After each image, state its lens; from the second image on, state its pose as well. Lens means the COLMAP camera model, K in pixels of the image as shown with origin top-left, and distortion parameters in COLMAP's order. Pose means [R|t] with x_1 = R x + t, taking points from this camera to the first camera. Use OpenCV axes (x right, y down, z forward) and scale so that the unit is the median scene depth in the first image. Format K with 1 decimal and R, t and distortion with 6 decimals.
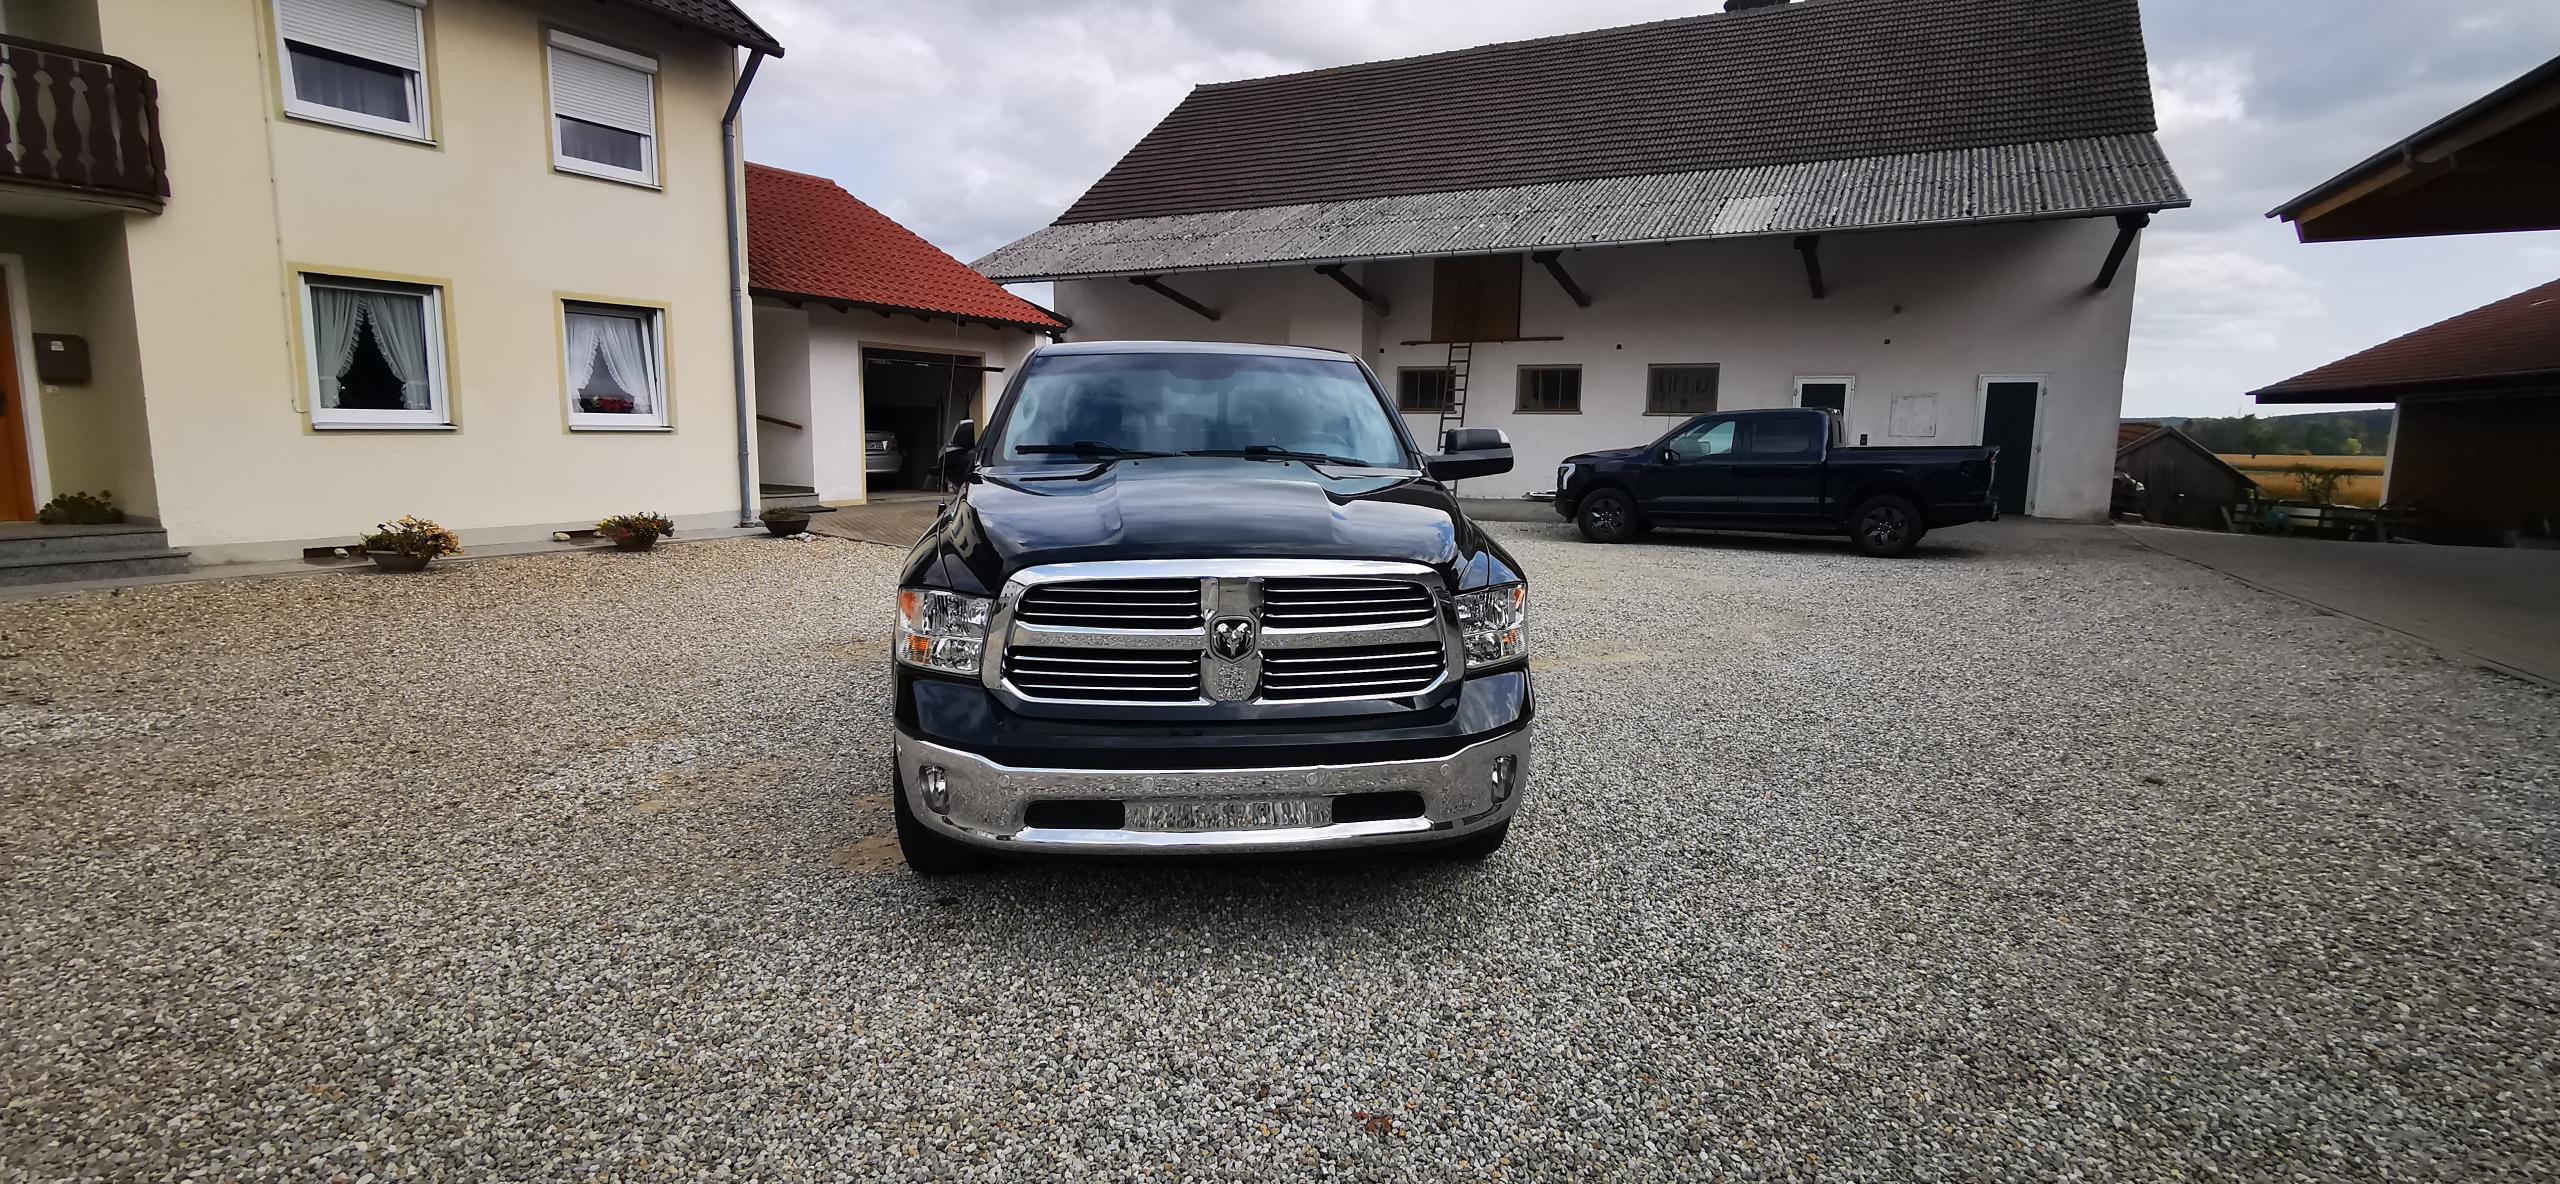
lens RADIAL K [[1175.6, 0, 1281.2], [0, 1175.6, 591.8], [0, 0, 1]] dist [-0.011979, 0.014125]
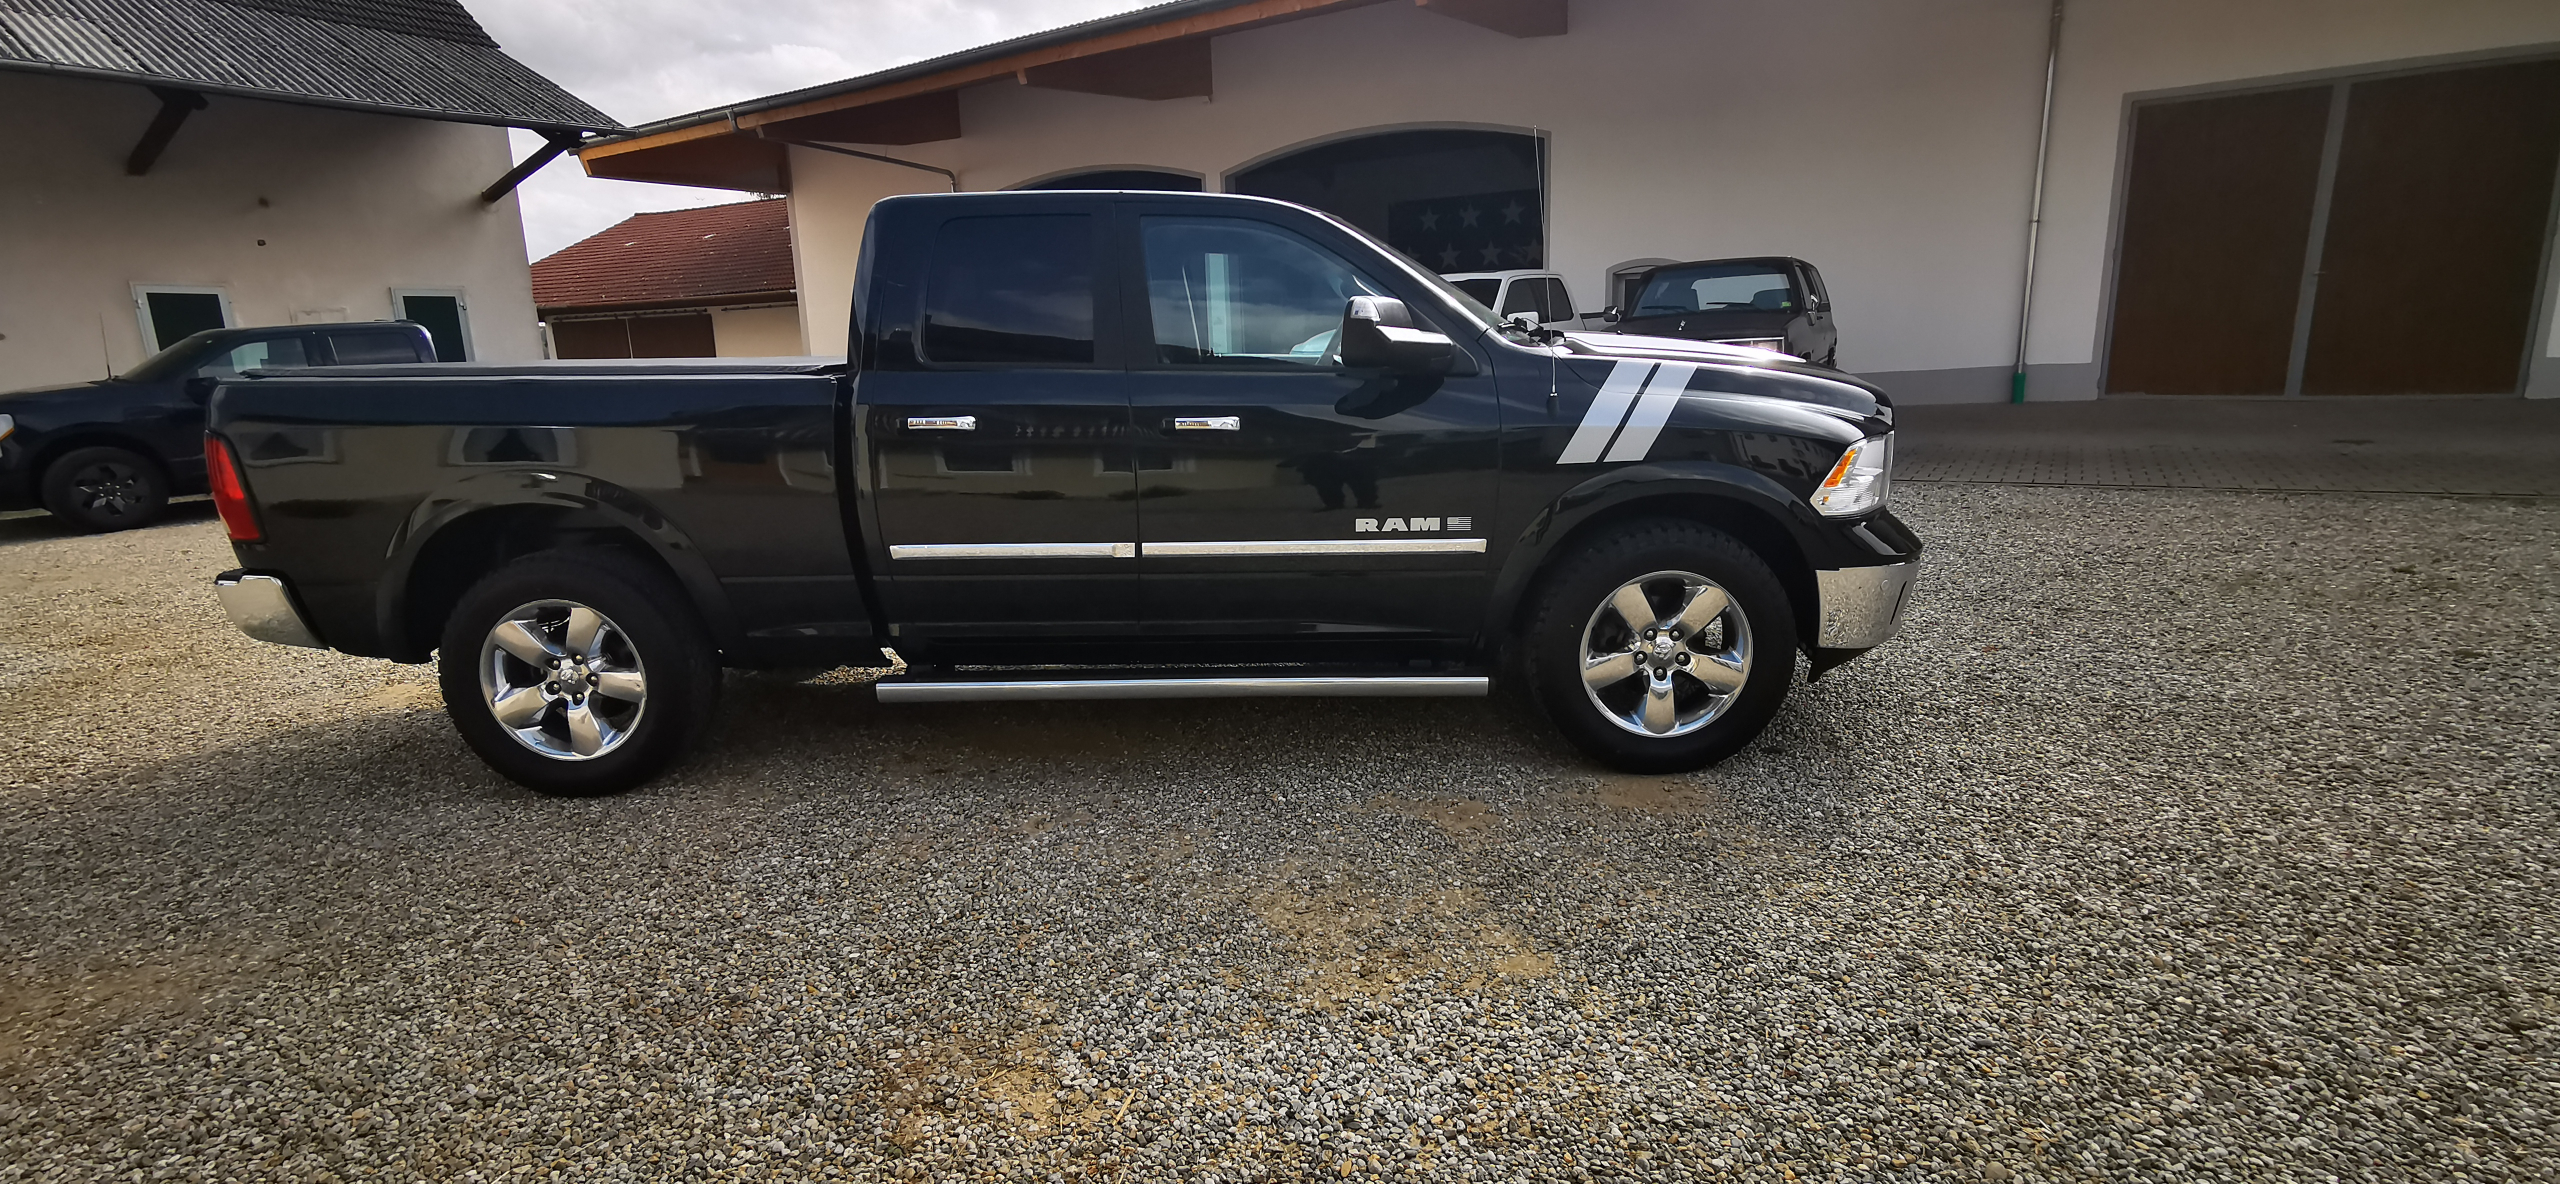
lens RADIAL K [[1168.9, 0, 1280.2], [0, 1168.9, 594.5], [0, 0, 1]] dist [-0.012291, 0.014153]
pose [[0.131644, -0.229423, 0.964383, -0.237342], [0.166342, 0.964168, 0.206665, -0.029353], [-0.977241, 0.133211, 0.165090, 0.222387]]
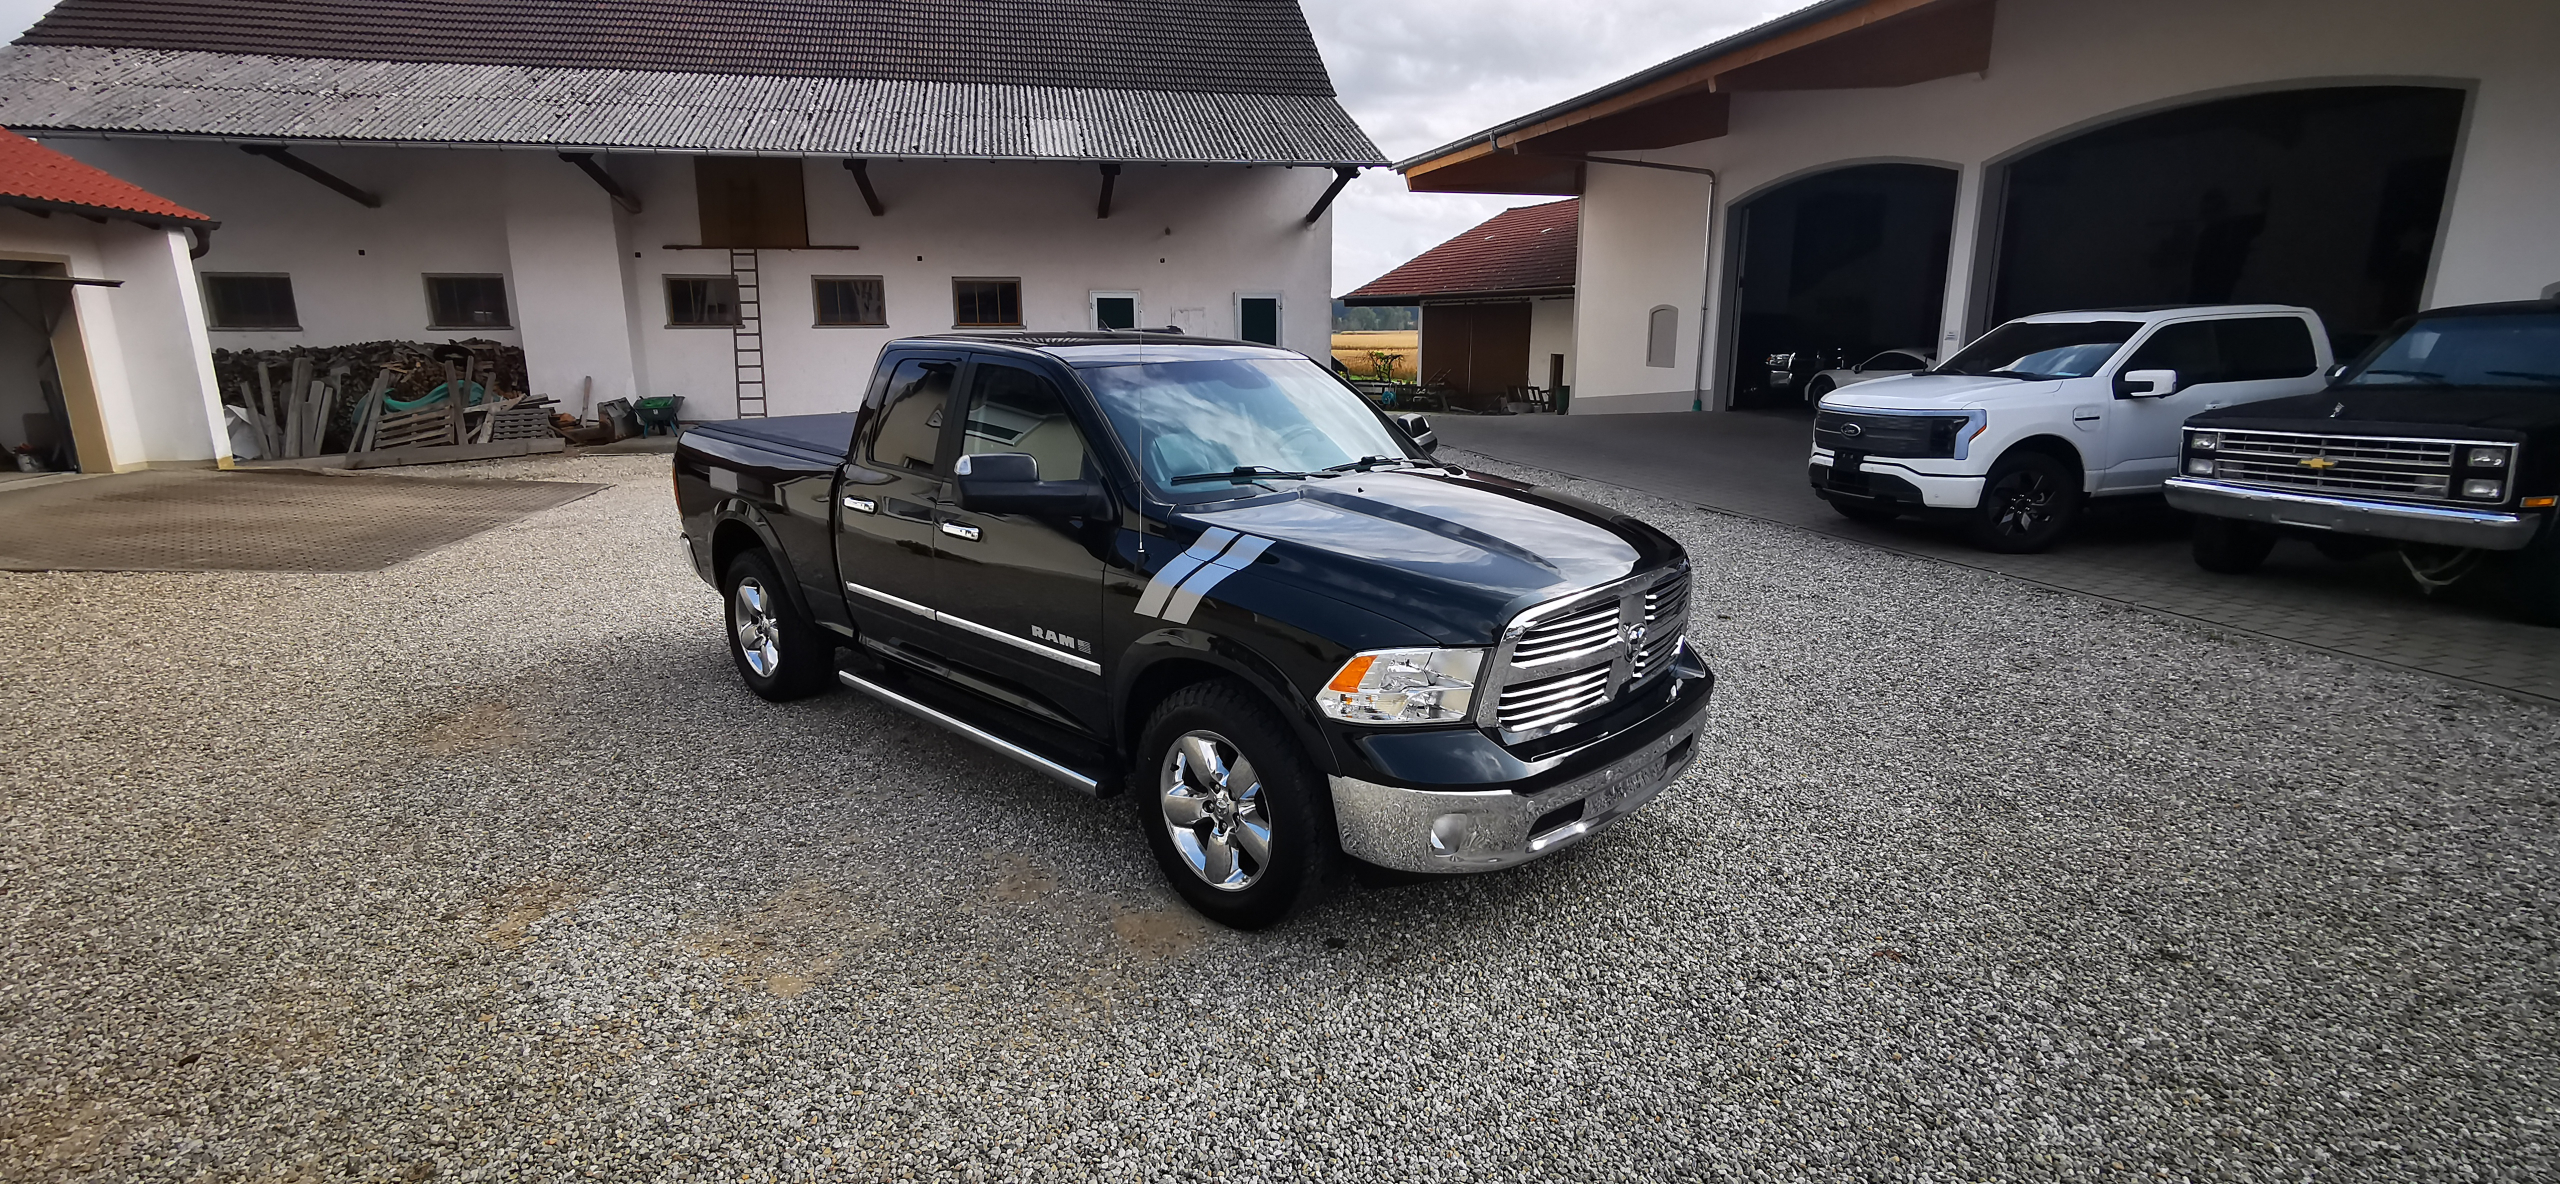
lens RADIAL K [[1175.6, 0, 1281.2], [0, 1175.6, 591.8], [0, 0, 1]] dist [-0.011979, 0.014125]
pose [[0.764806, -0.157961, 0.624596, -0.162504], [0.100634, 0.986867, 0.126356, -0.030733], [-0.636353, -0.033782, 0.770658, 0.044833]]
